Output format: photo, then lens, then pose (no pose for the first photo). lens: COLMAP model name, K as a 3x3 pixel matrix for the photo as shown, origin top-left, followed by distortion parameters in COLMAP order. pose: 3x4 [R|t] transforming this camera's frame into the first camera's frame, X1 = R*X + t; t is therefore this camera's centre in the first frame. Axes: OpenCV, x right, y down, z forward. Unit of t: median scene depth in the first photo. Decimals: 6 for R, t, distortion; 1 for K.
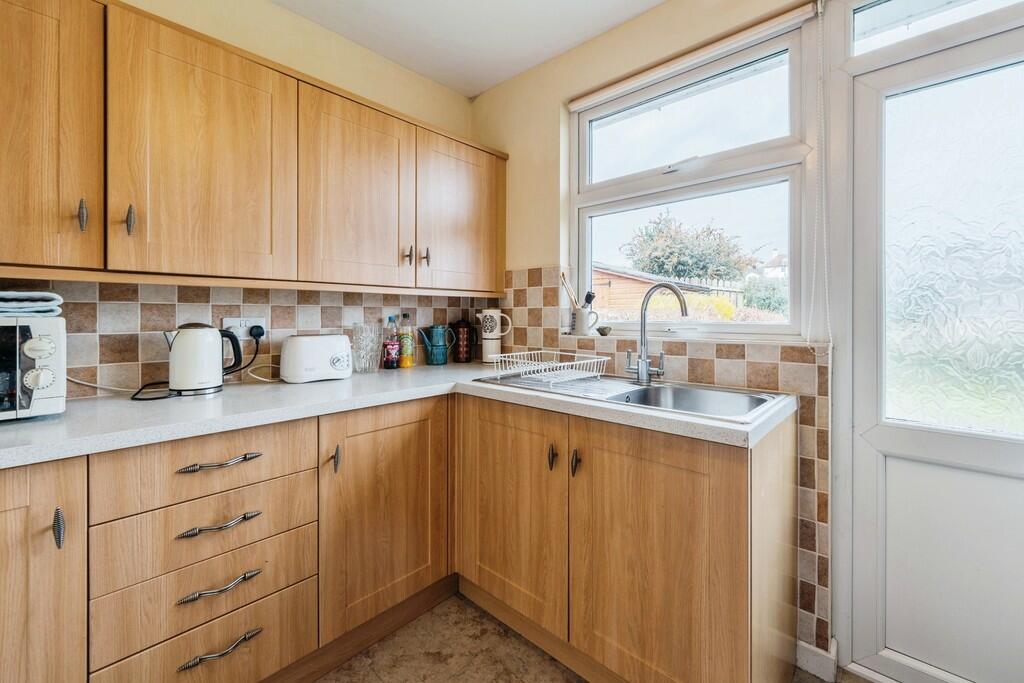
lens RADIAL K [[425.0, 0, 512.3], [0, 425.0, 312.5], [0, 0, 1]] dist [-0.010036, -0.000129]
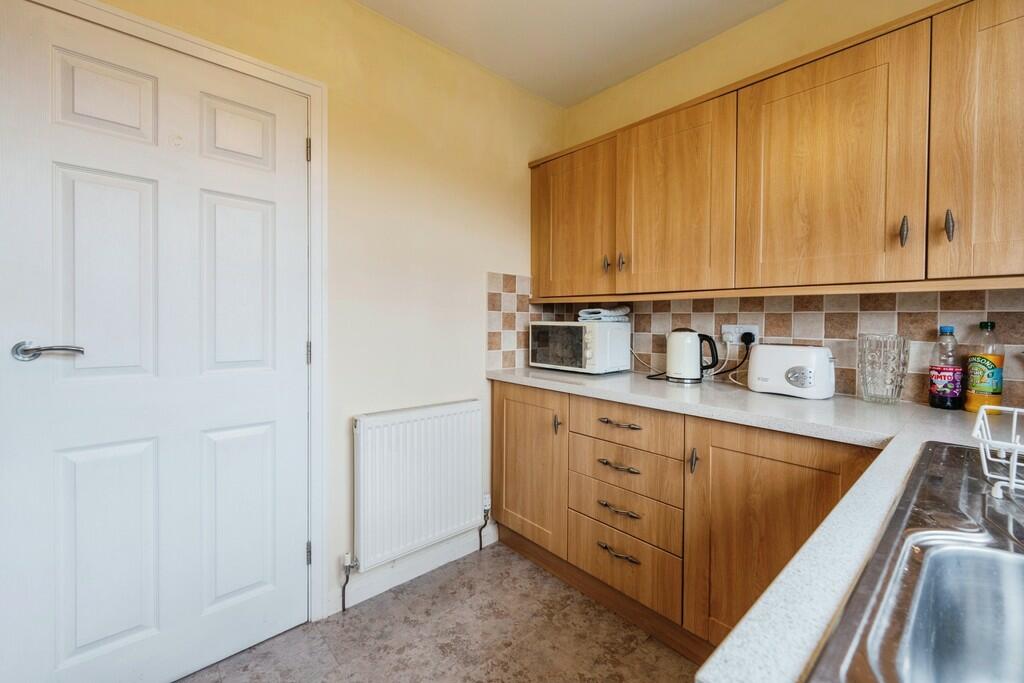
lens RADIAL K [[415.8, 0, 528.2], [0, 415.8, 330.0], [0, 0, 1]] dist [-0.000489, -0.000093]
pose [[-0.071427, 0.022415, -0.997194, 0.754549], [-0.003991, 0.999733, 0.022758, 0.005385], [0.997438, 0.005606, -0.071318, 0.809626]]
